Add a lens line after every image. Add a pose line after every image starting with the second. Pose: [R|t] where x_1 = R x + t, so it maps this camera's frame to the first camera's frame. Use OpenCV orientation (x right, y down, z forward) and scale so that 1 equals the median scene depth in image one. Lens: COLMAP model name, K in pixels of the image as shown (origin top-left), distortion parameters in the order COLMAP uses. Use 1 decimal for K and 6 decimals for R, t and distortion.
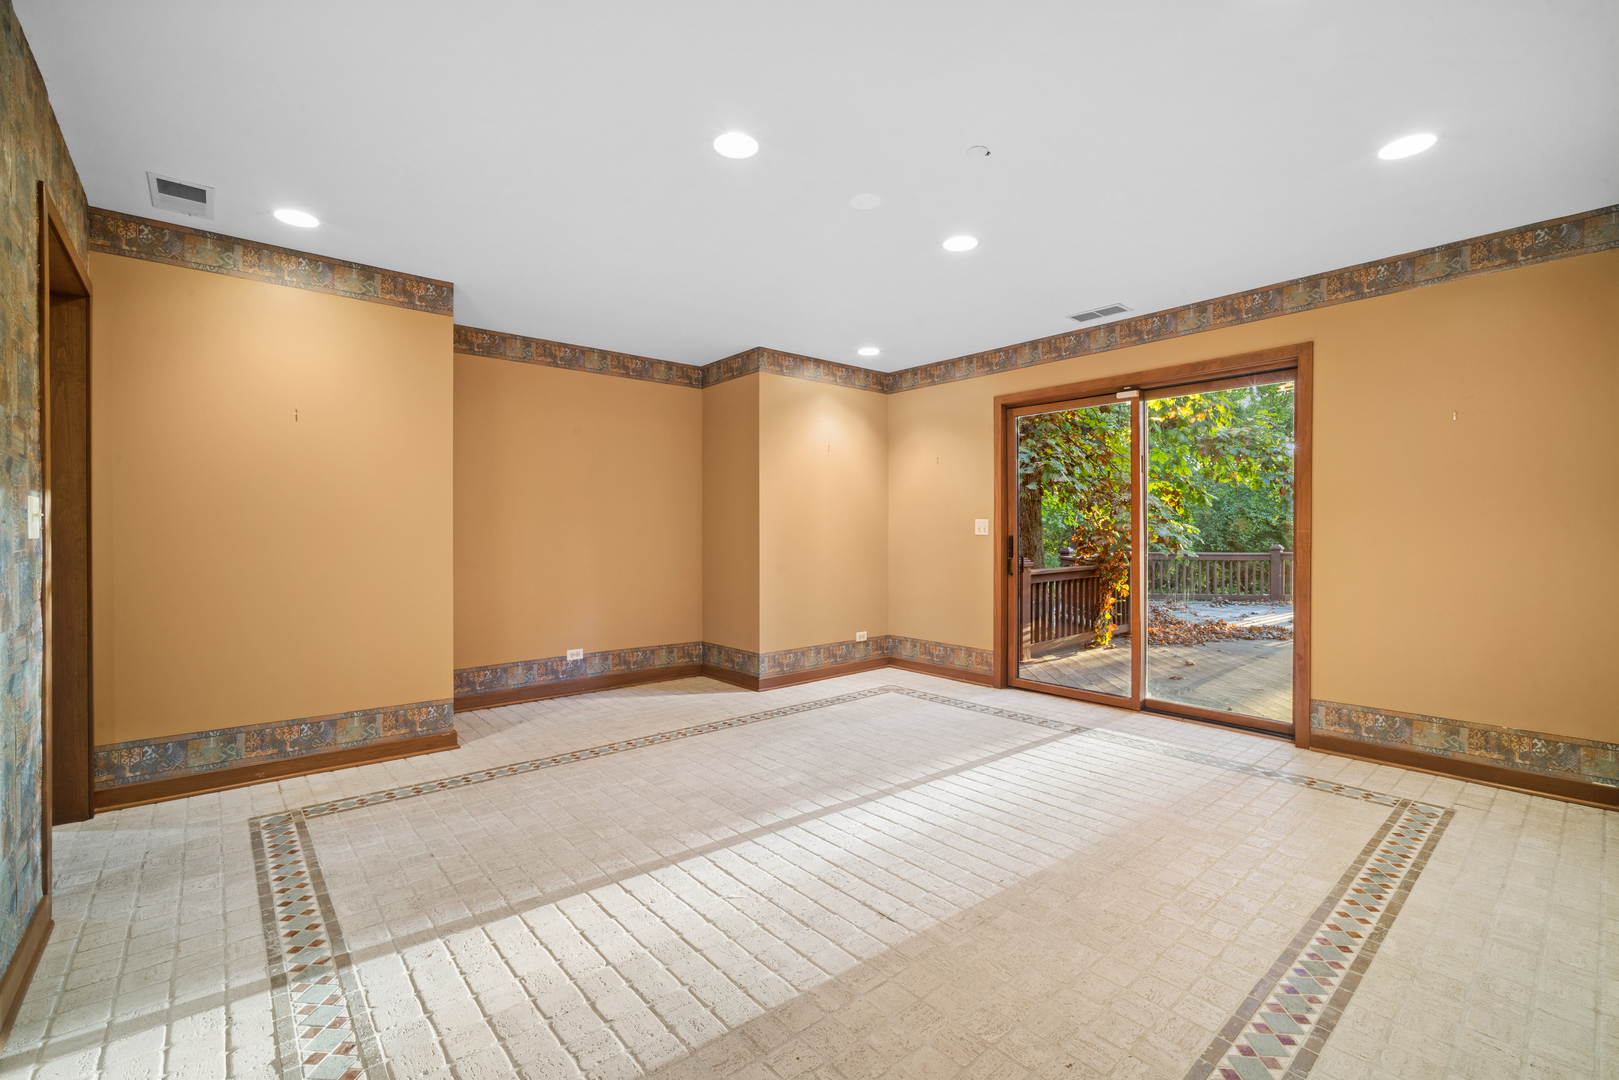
lens RADIAL K [[700.6, 0, 814.1], [0, 700.6, 538.9], [0, 0, 1]] dist [-0.008520, 0.000316]
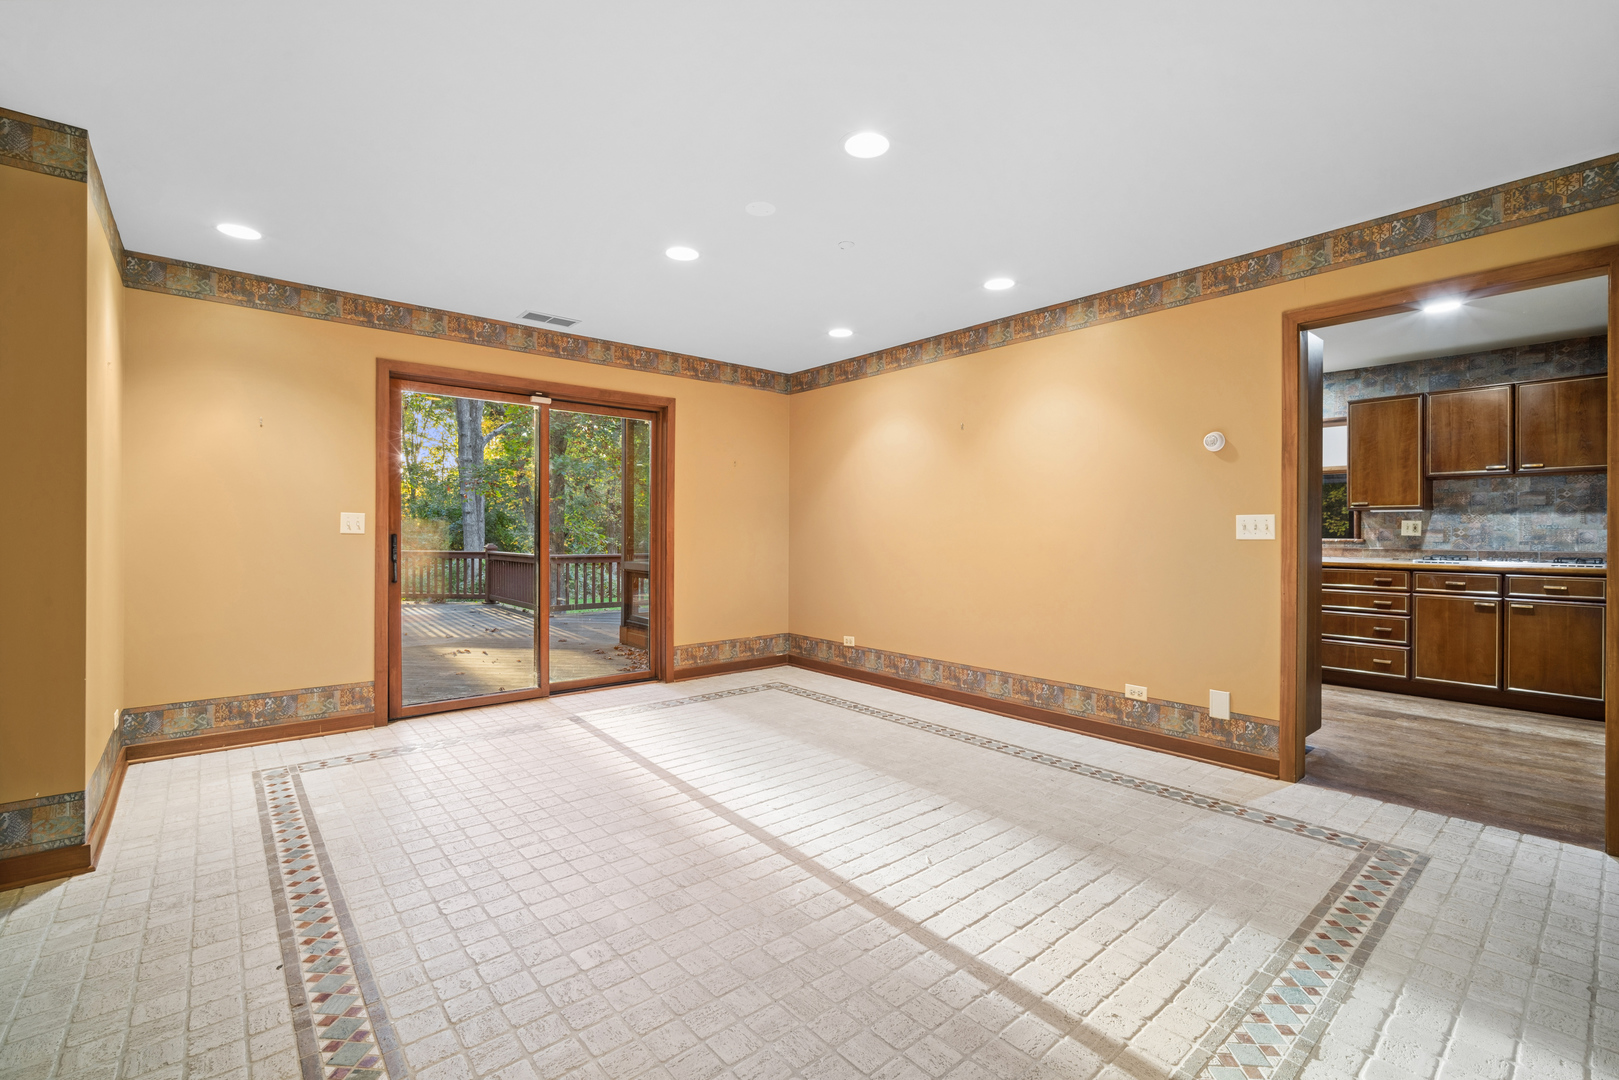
lens RADIAL K [[700.6, 0, 813.2], [0, 700.6, 532.9], [0, 0, 1]] dist [-0.008520, 0.000316]
pose [[0.006747, -0.002100, 0.999975, -0.971486], [0.006796, 0.999975, 0.002054, -0.007660], [-0.999954, 0.006782, 0.006761, 0.932239]]
